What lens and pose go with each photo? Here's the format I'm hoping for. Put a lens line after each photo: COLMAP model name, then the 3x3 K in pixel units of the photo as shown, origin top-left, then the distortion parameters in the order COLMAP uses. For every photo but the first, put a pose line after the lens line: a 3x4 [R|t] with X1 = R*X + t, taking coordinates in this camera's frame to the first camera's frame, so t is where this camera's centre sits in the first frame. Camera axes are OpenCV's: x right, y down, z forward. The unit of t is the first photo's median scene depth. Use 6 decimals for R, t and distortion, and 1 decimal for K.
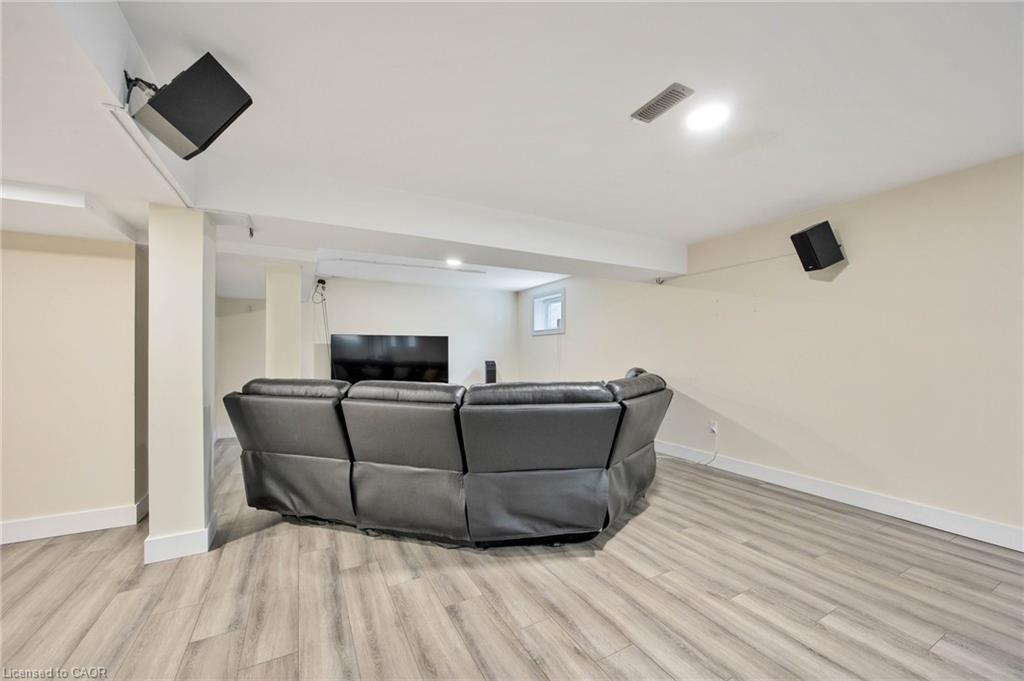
lens RADIAL K [[399.3, 0, 517.1], [0, 399.3, 344.9], [0, 0, 1]] dist [0.000082, -0.000088]
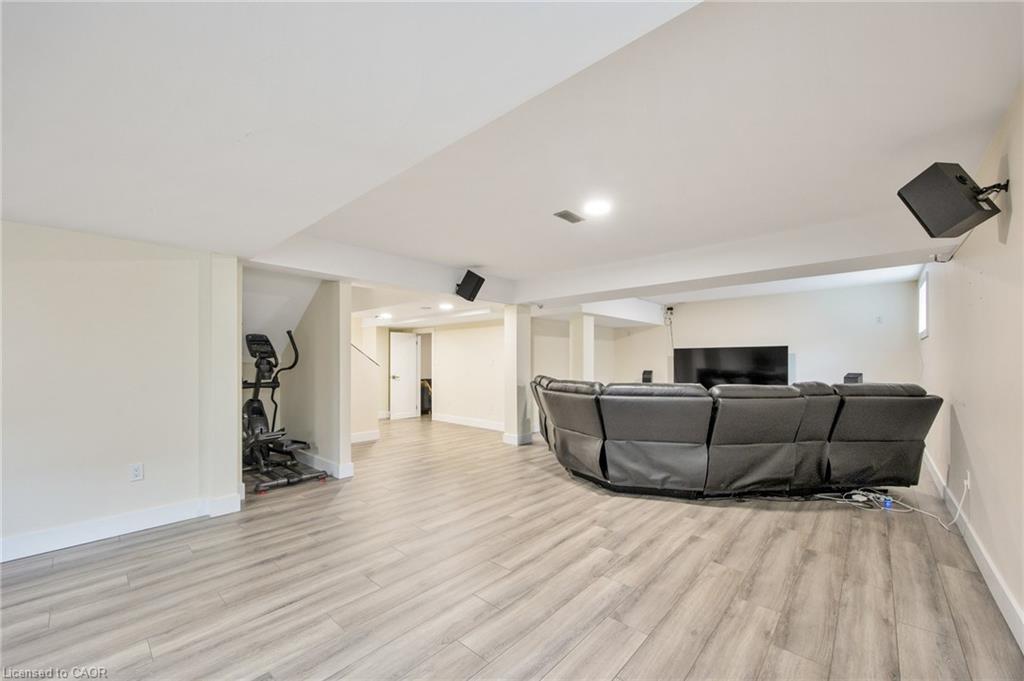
lens RADIAL K [[399.3, 0, 509.6], [0, 399.3, 361.7], [0, 0, 1]] dist [0.000082, -0.000088]
pose [[0.333663, 0.001844, -0.942691, 1.473020], [0.016296, 0.999837, 0.007724, -0.006822], [0.942551, -0.017939, 0.333579, 0.152086]]
